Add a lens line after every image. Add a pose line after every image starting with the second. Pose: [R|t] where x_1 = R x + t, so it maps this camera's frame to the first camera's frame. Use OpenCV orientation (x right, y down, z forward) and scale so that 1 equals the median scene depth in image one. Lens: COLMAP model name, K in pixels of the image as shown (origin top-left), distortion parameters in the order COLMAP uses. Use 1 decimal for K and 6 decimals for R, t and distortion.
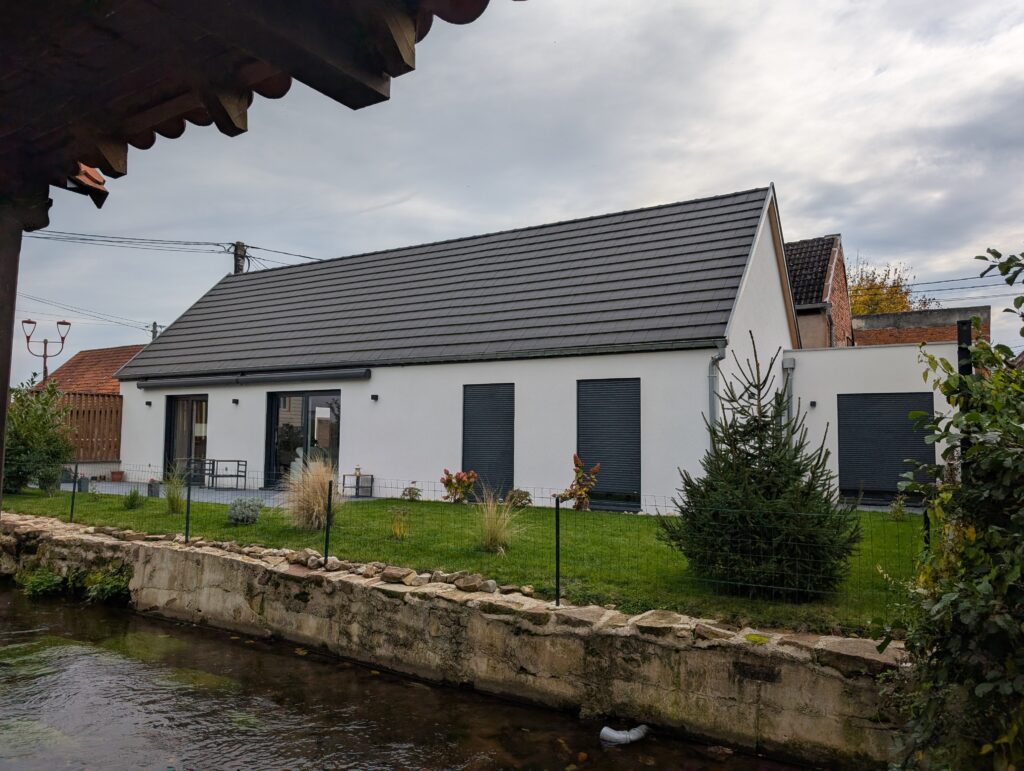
lens RADIAL K [[720.6, 0, 515.1], [0, 720.6, 381.0], [0, 0, 1]] dist [0.022671, -0.010689]
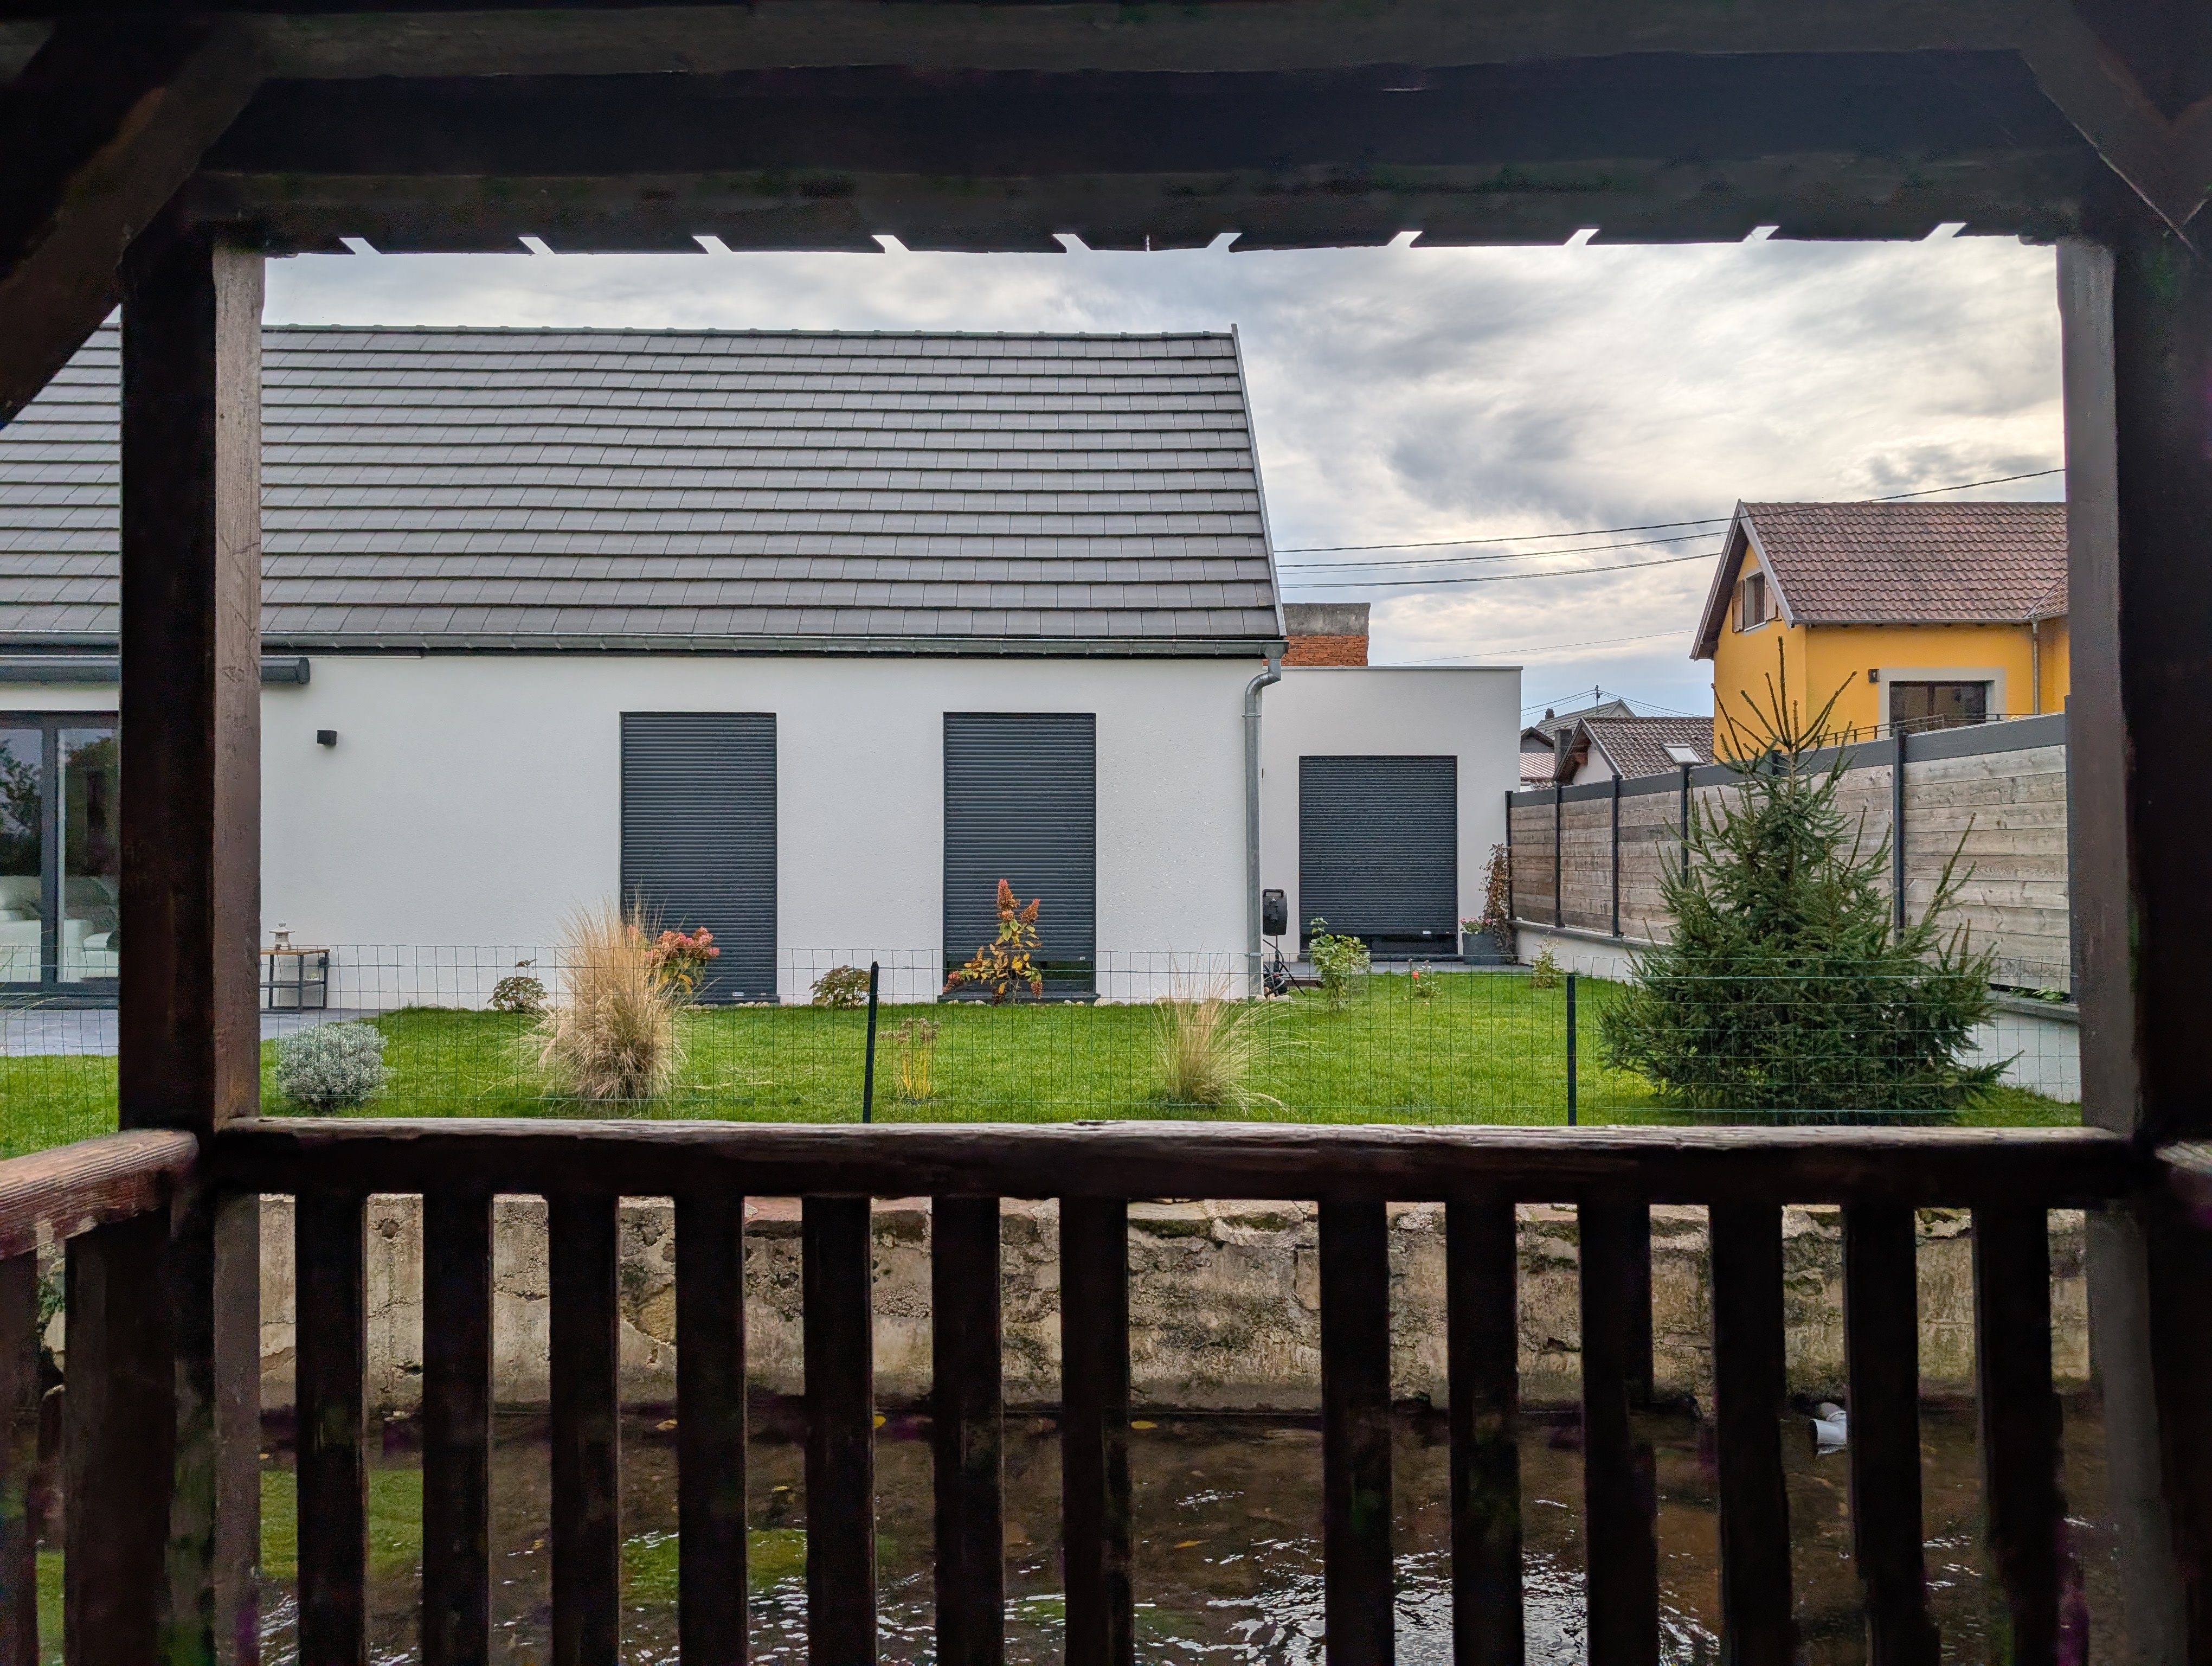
lens RADIAL K [[1556.8, 0, 1108.5], [0, 1556.8, 817.0], [0, 0, 1]] dist [0.022671, -0.010689]
pose [[0.844950, 0.002048, 0.534841, -0.682539], [-0.035583, 0.997992, 0.052393, 0.018238], [-0.533660, -0.063301, 0.843327, 0.294970]]
